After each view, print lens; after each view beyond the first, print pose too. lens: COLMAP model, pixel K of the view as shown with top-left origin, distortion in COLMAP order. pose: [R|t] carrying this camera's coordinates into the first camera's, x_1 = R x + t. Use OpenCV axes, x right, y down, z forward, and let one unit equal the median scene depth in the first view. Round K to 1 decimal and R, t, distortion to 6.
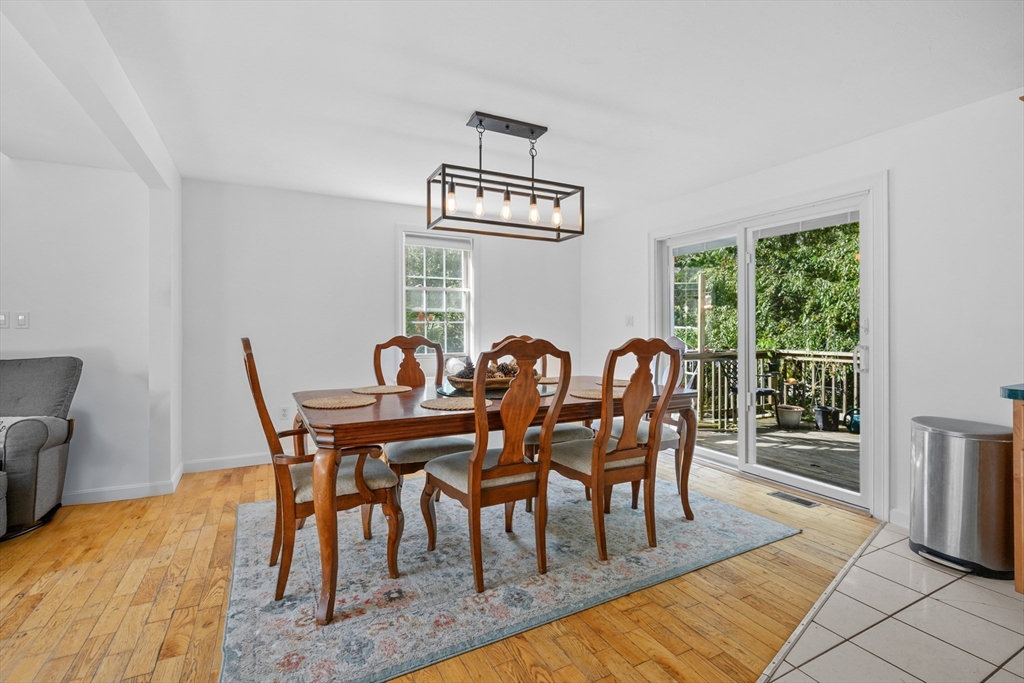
lens RADIAL K [[458.7, 0, 510.8], [0, 458.7, 326.7], [0, 0, 1]] dist [0.000720, -0.000228]
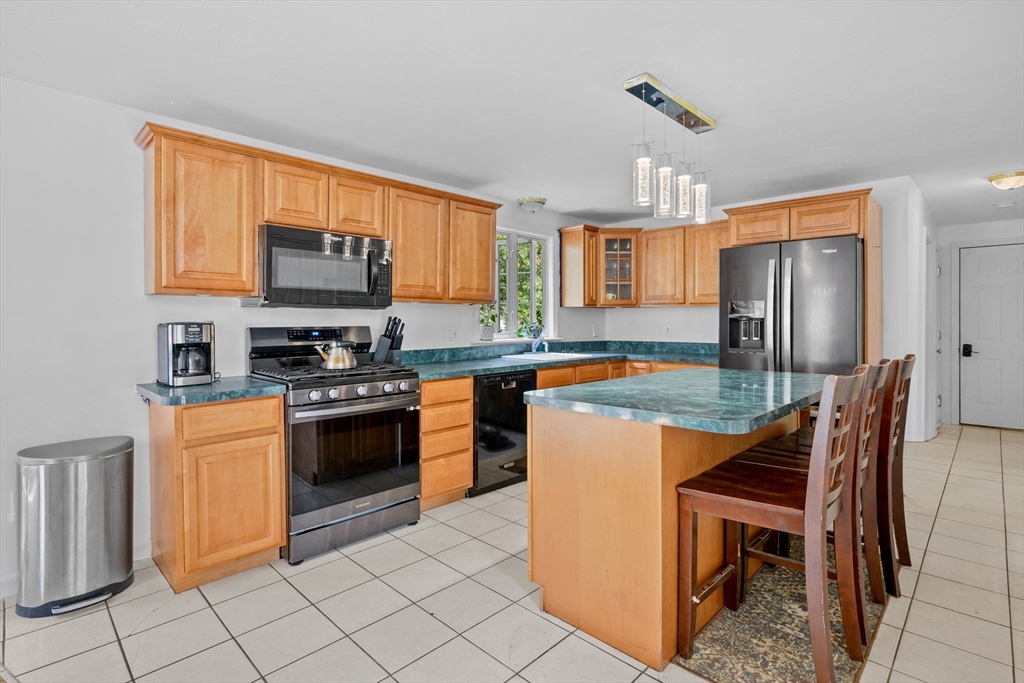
lens RADIAL K [[500.5, 0, 512.2], [0, 500.5, 323.9], [0, 0, 1]] dist [-0.000788, -0.000325]
pose [[-0.315193, -0.008536, 0.948989, -0.222016], [-0.002701, 0.999964, 0.008098, -0.039218], [-0.949024, -0.000011, -0.315205, 0.482592]]
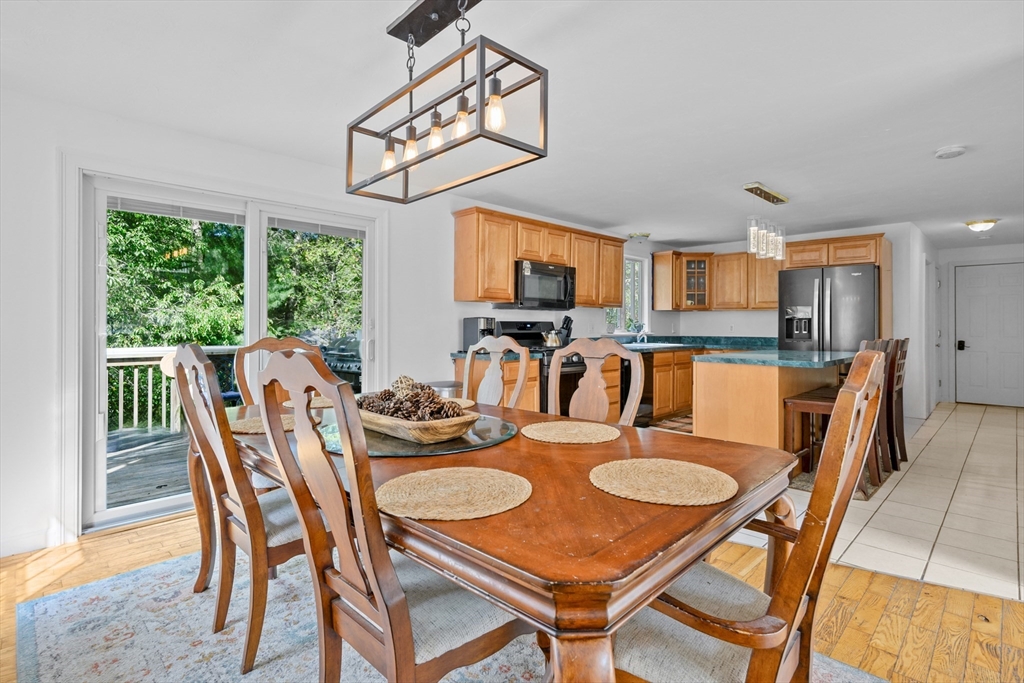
lens RADIAL K [[498.0, 0, 510.6], [0, 498.0, 322.8], [0, 0, 1]] dist [-0.001540, -0.000137]
pose [[-0.289767, 0.000223, 0.957097, -0.790815], [-0.007936, 0.999965, -0.002635, -0.007658], [-0.957064, -0.008359, -0.289755, 1.243751]]
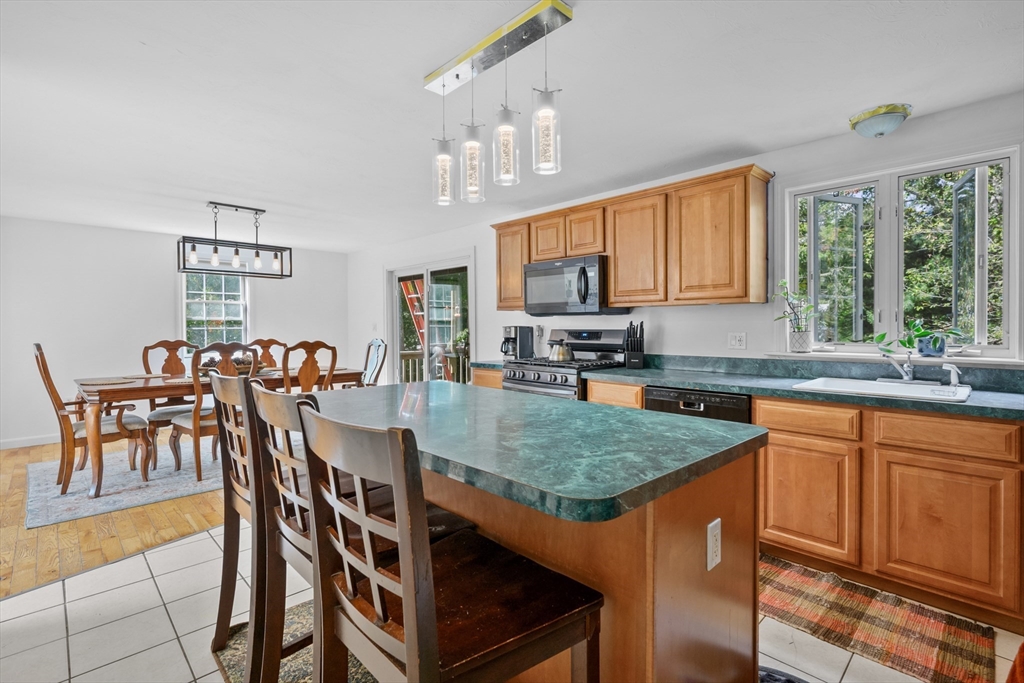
lens RADIAL K [[473.1, 0, 511.3], [0, 473.1, 331.5], [0, 0, 1]] dist [-0.000152, 0.000018]
pose [[0.958627, -0.004602, 0.284627, 0.498424], [0.001023, 0.999919, 0.012719, -0.033364], [-0.284662, -0.011902, 0.958554, -0.969861]]
